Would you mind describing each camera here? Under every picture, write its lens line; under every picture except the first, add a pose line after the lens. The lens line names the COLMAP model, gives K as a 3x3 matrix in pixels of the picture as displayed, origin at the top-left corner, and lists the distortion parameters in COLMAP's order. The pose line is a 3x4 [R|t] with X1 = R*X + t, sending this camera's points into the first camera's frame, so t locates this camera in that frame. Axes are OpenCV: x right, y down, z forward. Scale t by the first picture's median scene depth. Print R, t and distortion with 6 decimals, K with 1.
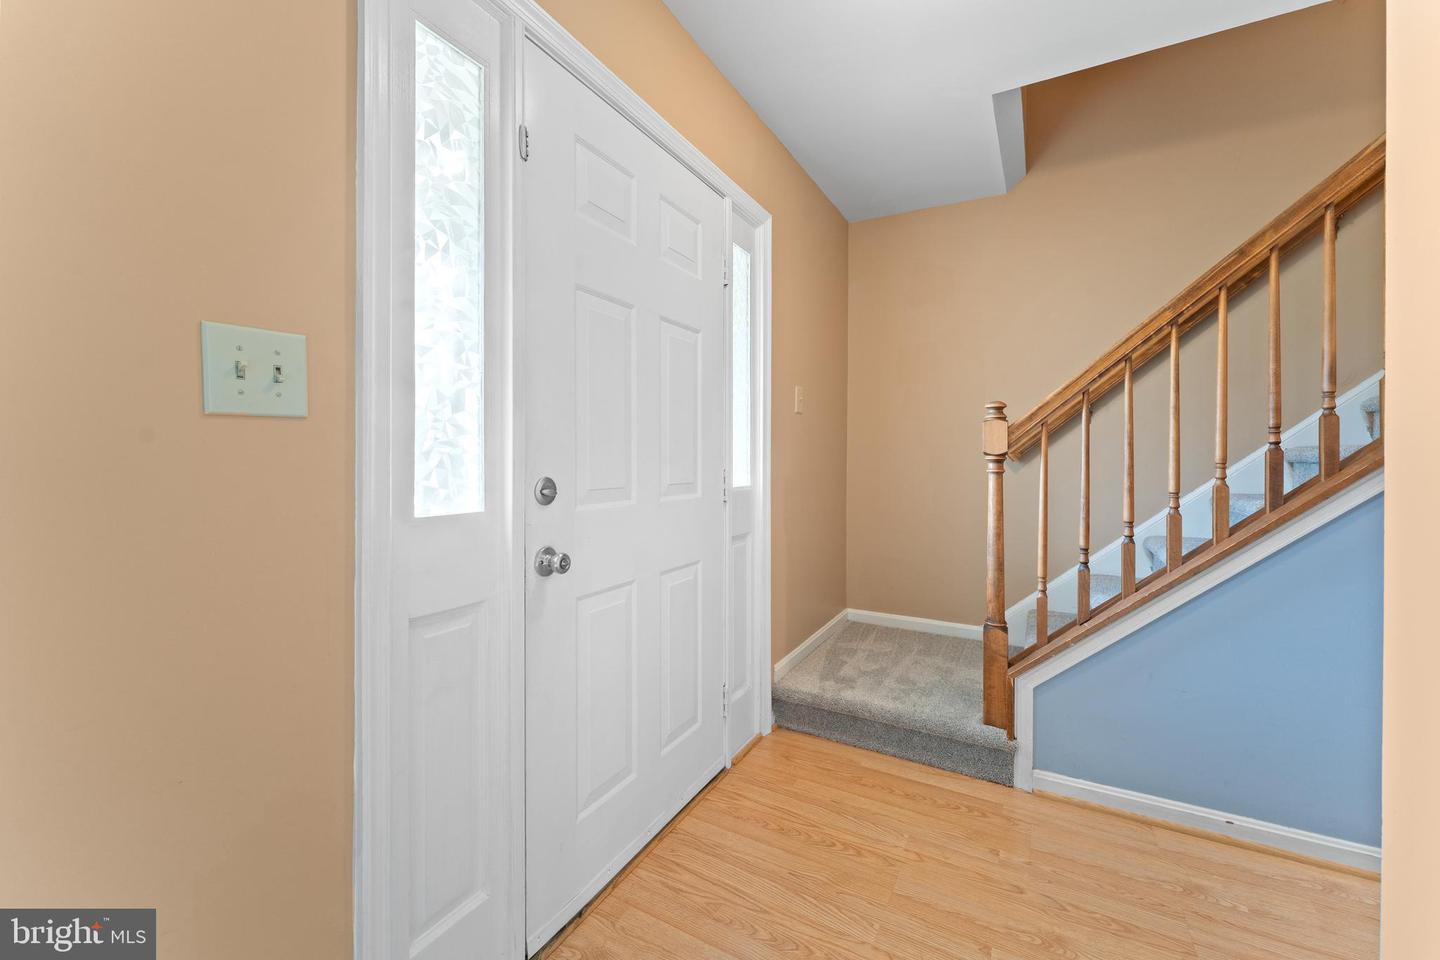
lens RADIAL K [[579.5, 0, 722.2], [0, 579.5, 468.2], [0, 0, 1]] dist [-0.000468, -0.001141]
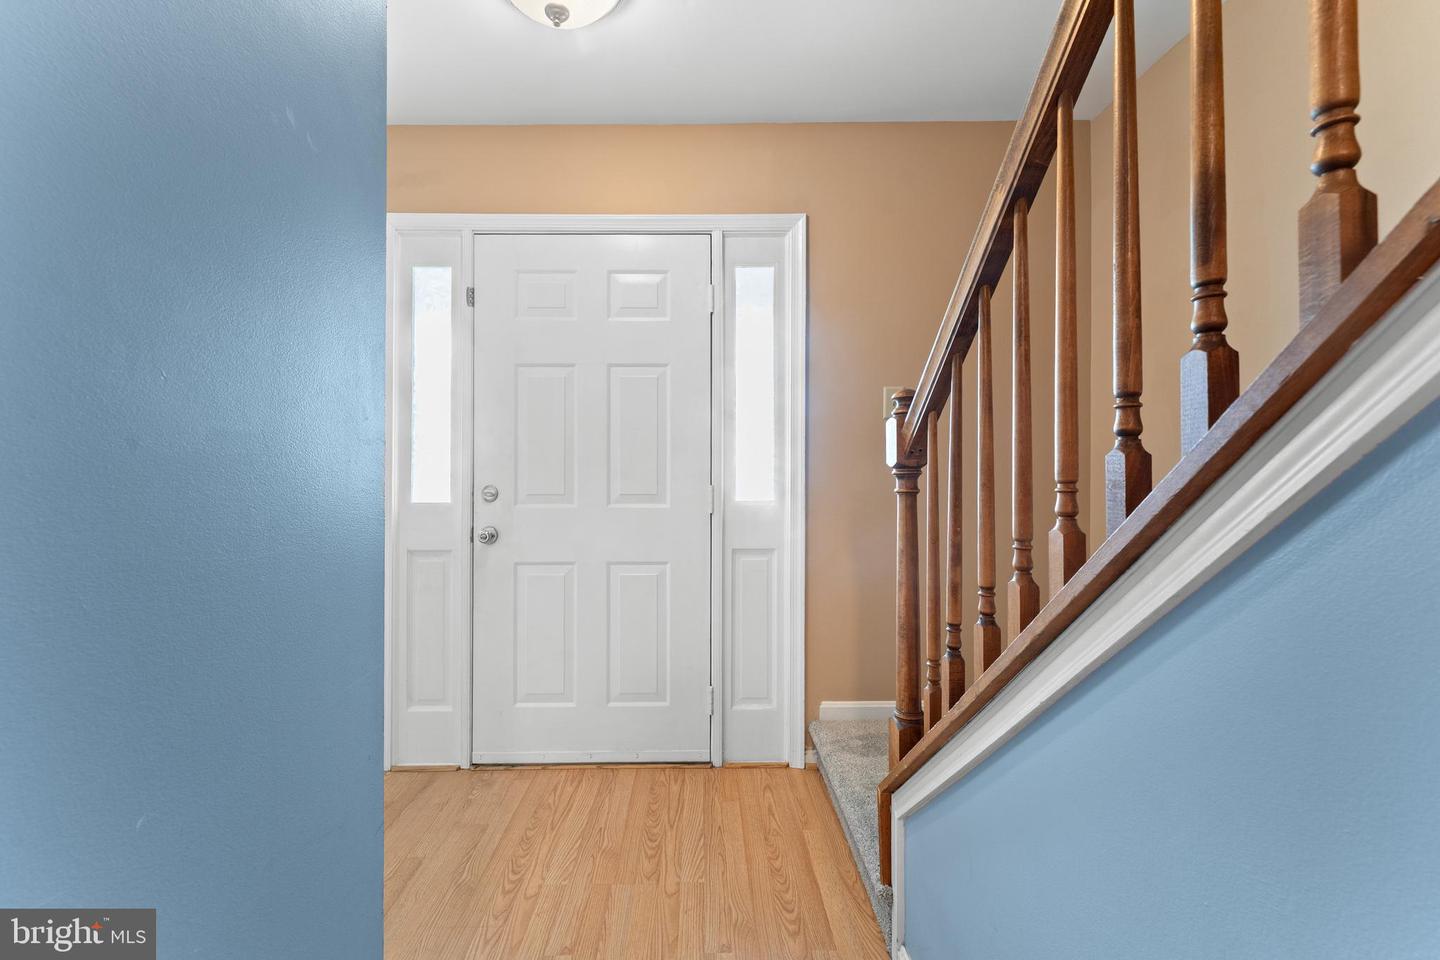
lens RADIAL K [[620.7, 0, 715.3], [0, 620.7, 472.1], [0, 0, 1]] dist [0.000719, -0.000060]
pose [[0.489467, 0.003738, -0.872014, 1.173076], [-0.013287, 0.999907, -0.003172, -0.019179], [0.871920, 0.013139, 0.489471, 0.510612]]
